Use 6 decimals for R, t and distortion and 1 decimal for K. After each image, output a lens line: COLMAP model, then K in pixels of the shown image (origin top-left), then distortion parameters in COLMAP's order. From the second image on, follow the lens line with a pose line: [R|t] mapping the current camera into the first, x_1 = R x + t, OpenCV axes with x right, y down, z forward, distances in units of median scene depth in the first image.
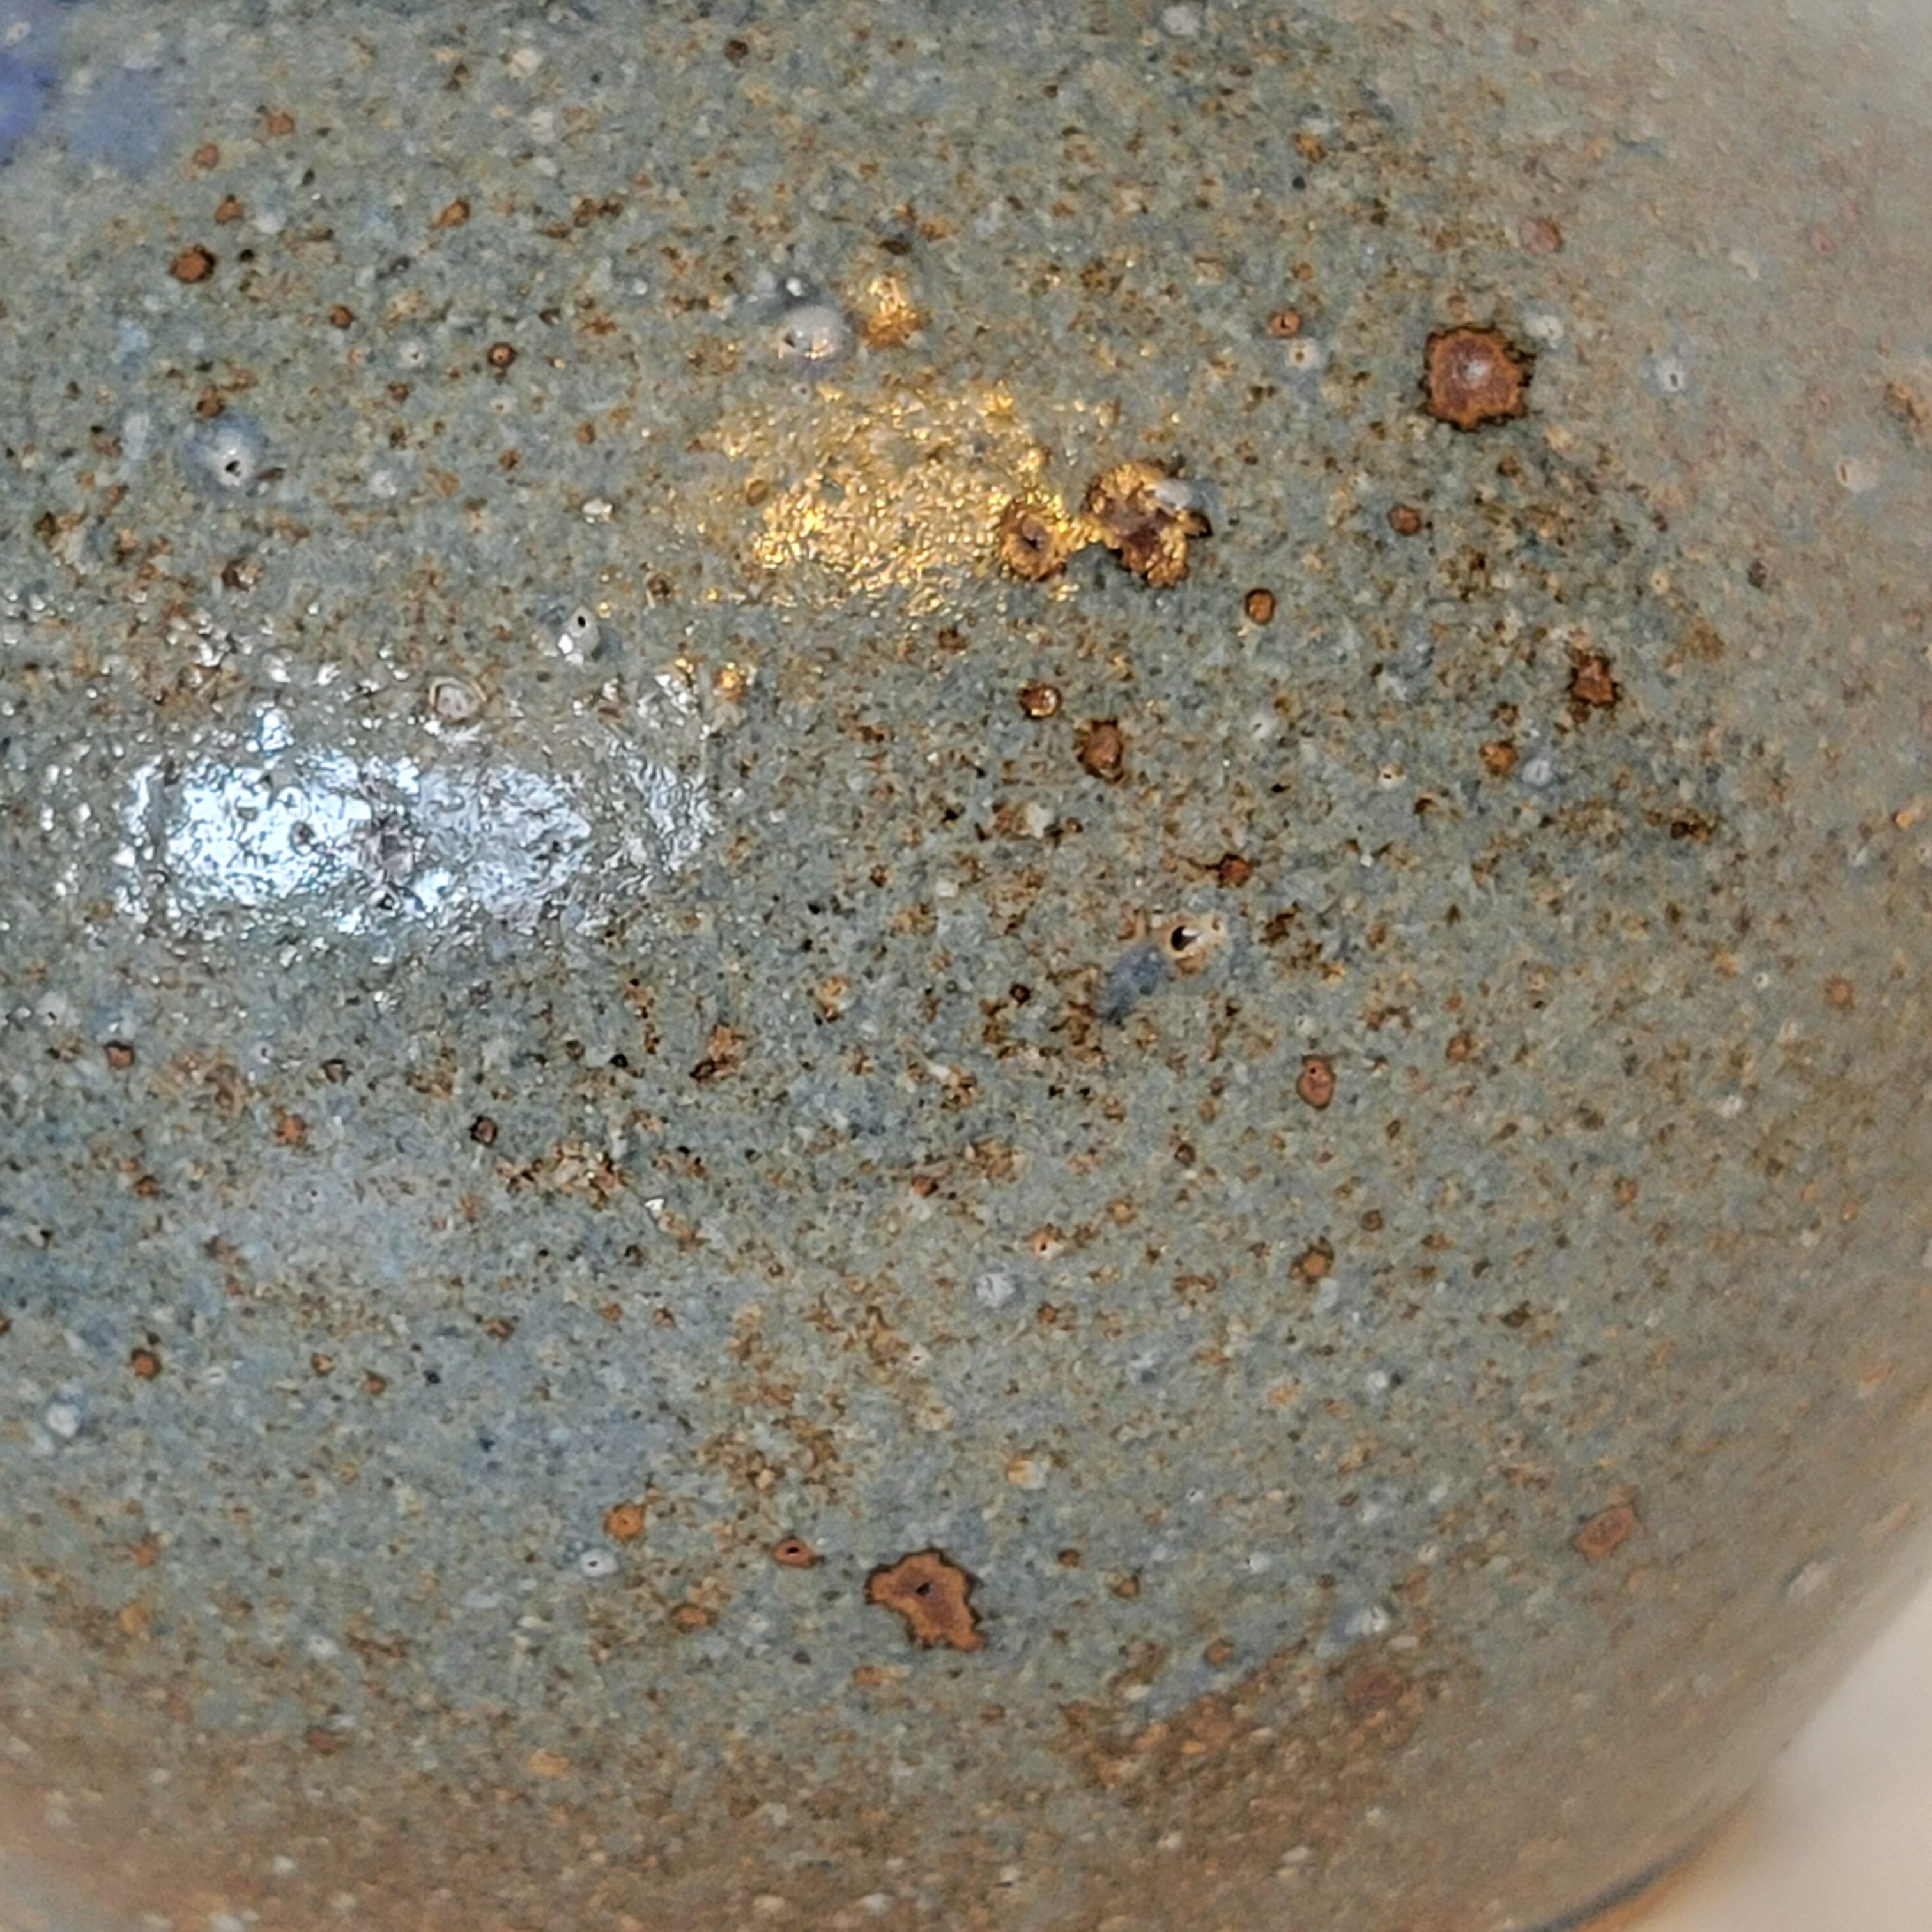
lens RADIAL K [[6100.0, 0, 791.7], [0, 6100.0, 911.7], [0, 0, 1]] dist [0.082761, -2.208558]
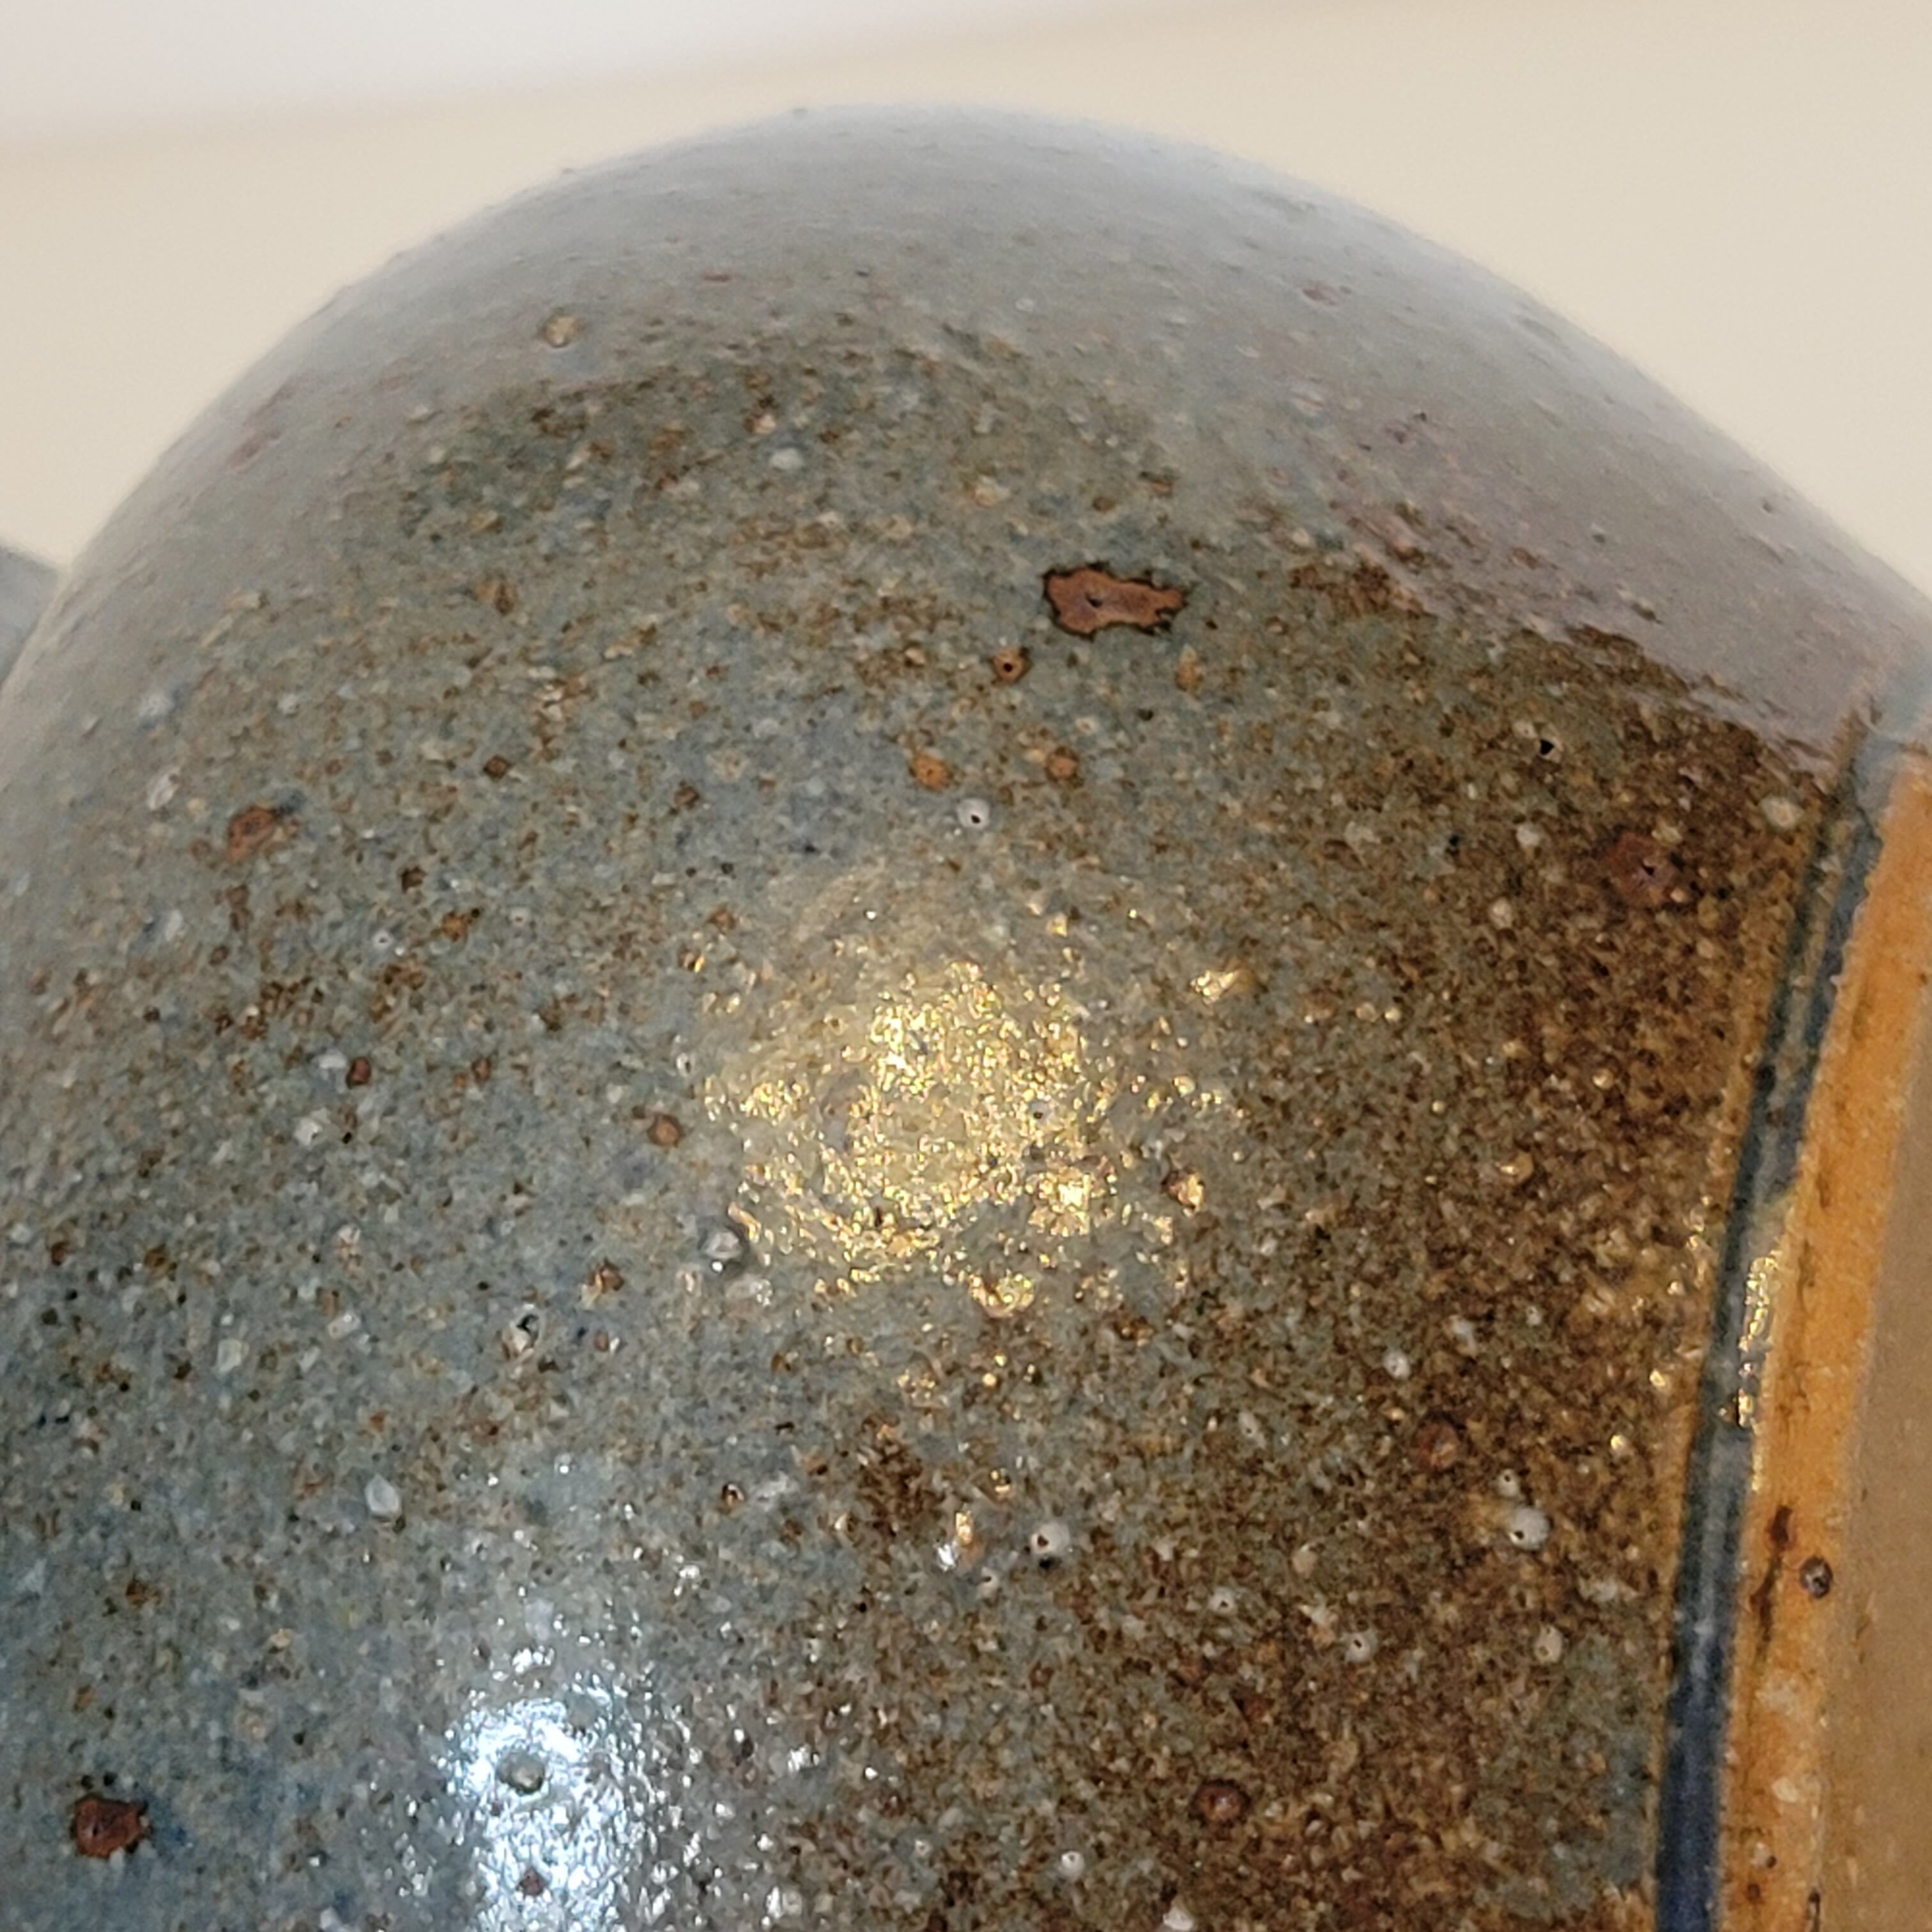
lens RADIAL K [[6100.0, 0, 791.7], [0, 6100.0, 911.7], [0, 0, 1]] dist [0.082761, -2.208558]
pose [[0.314671, -0.756642, 0.573128, -0.686641], [0.832760, -0.069694, -0.549230, 0.685513], [0.455514, 0.650105, 0.608170, 0.361654]]
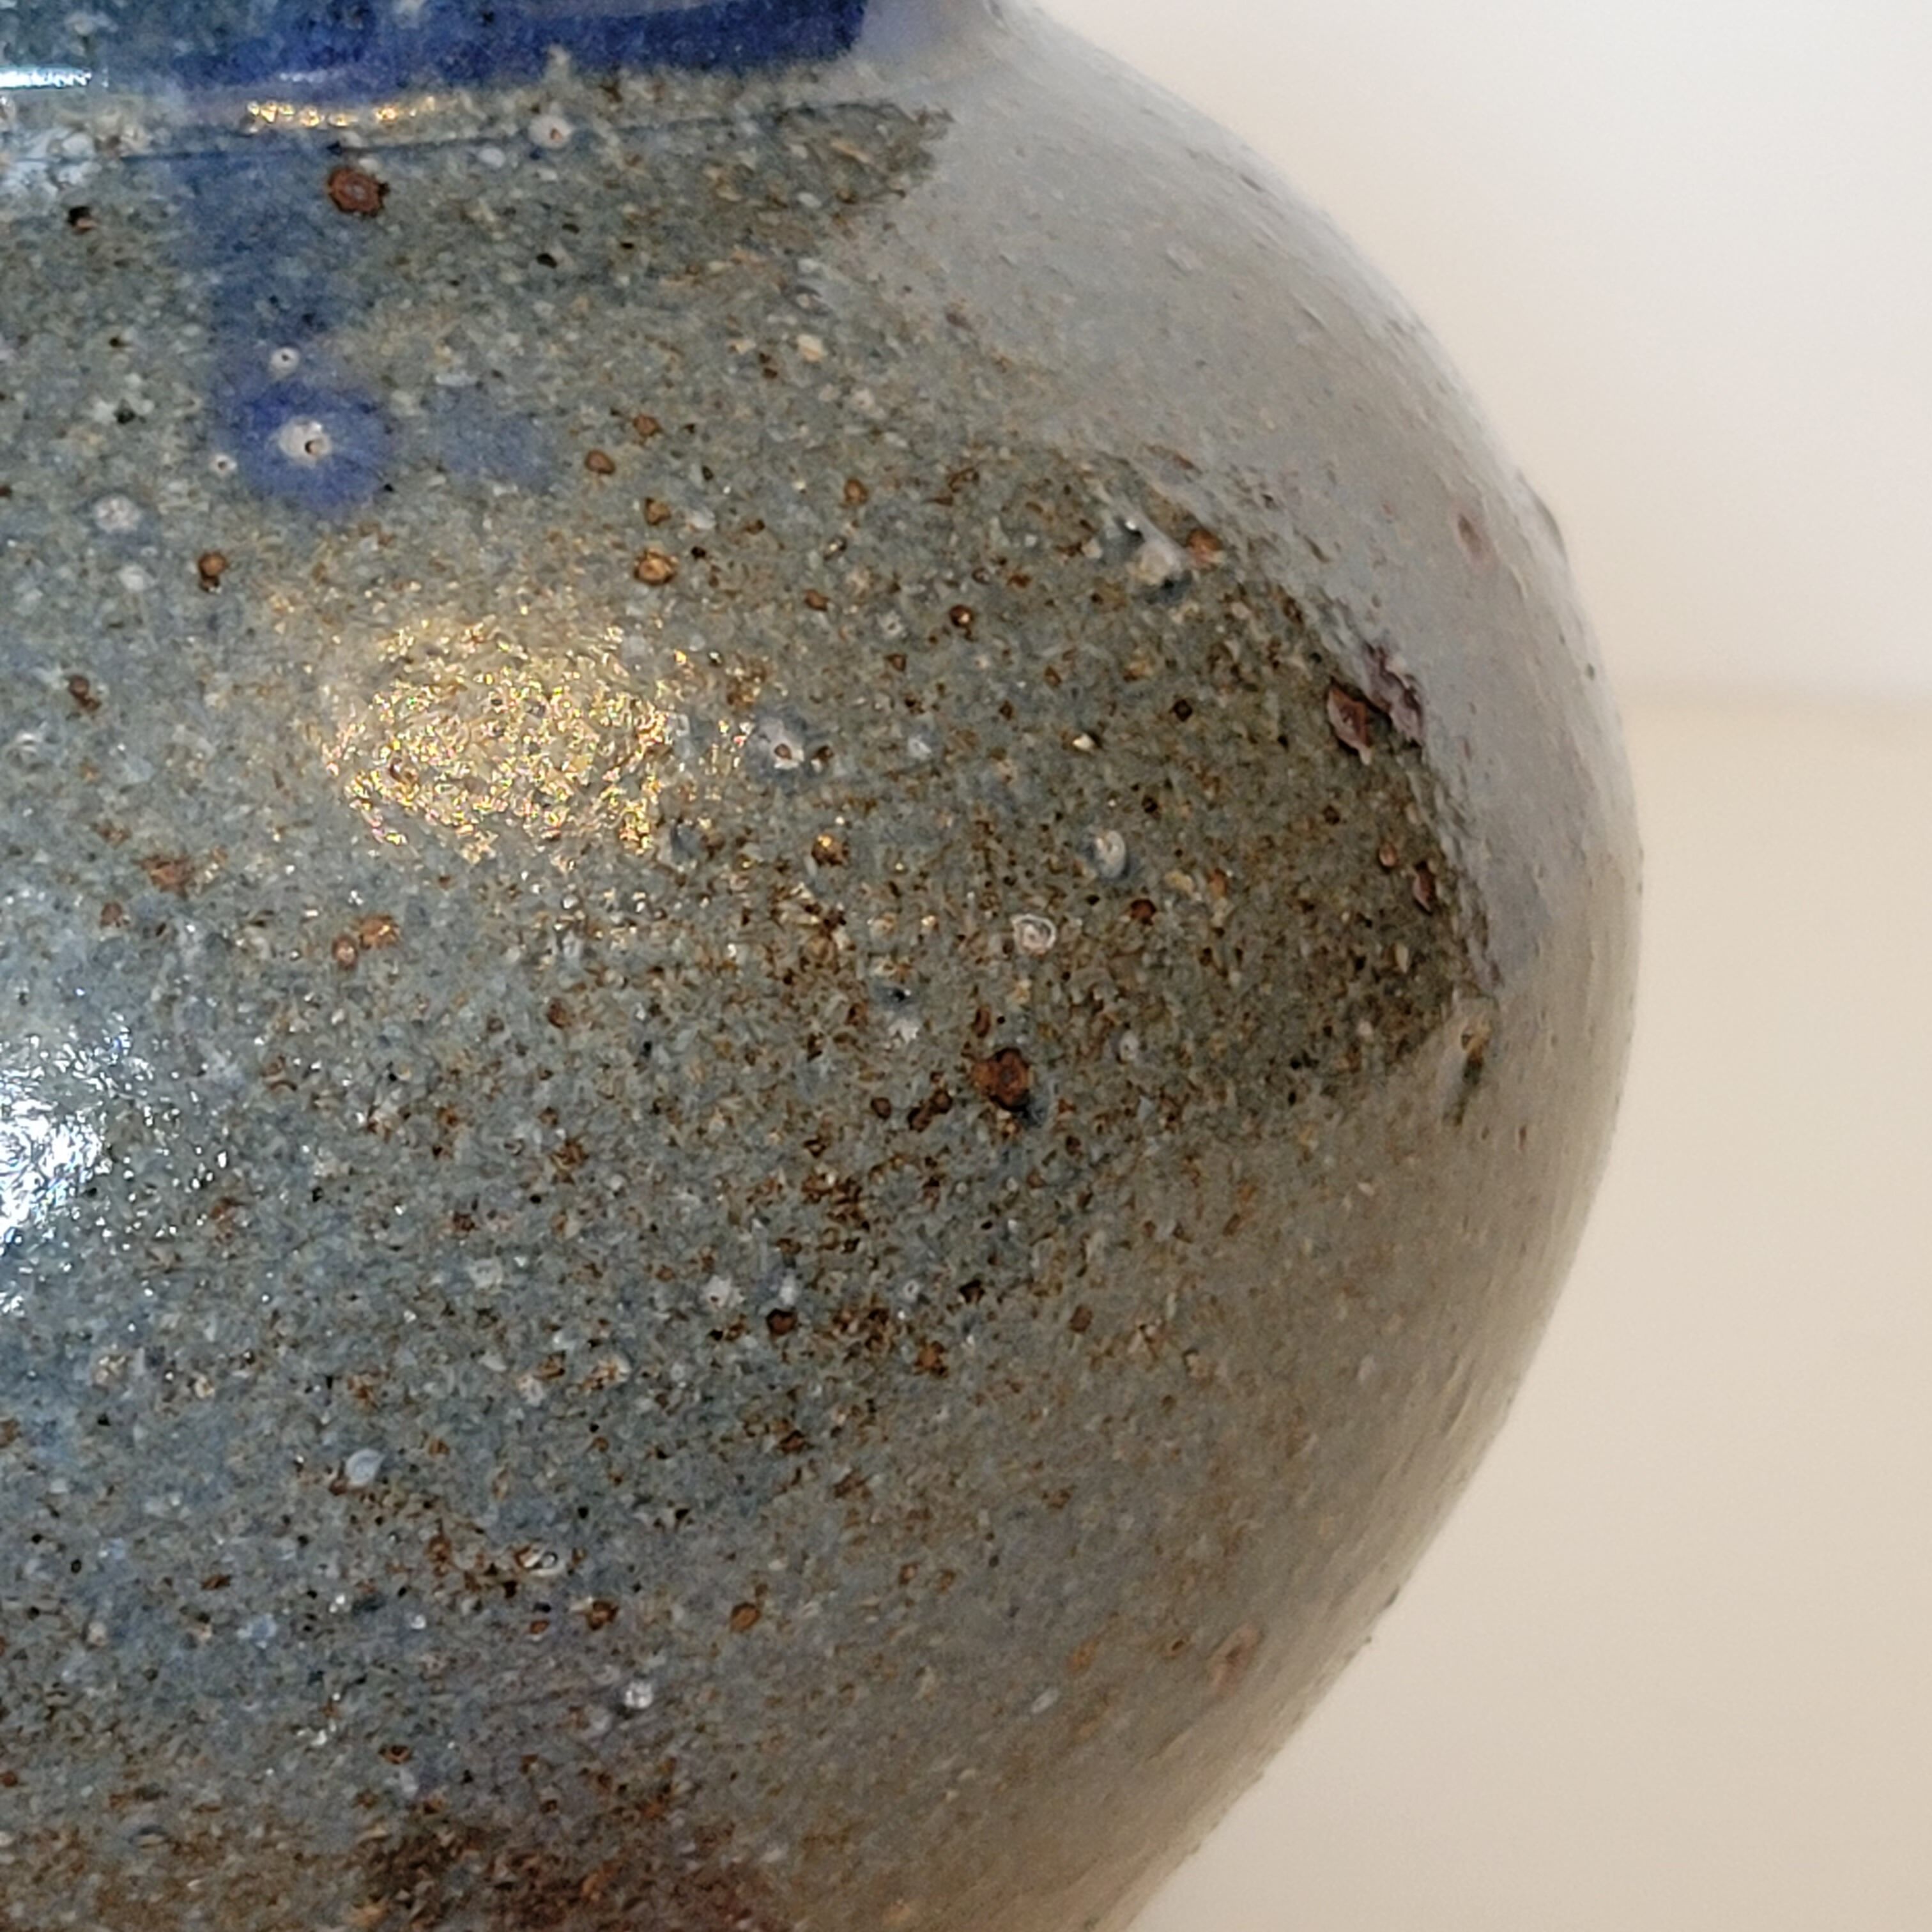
lens RADIAL K [[6100.0, 0, 791.7], [0, 6100.0, 911.7], [0, 0, 1]] dist [0.082761, -2.208558]
pose [[0.709816, -0.153767, 0.687399, -0.820997], [0.155425, 0.986019, 0.060073, -0.109033], [-0.687026, 0.064199, 0.723792, 0.238524]]
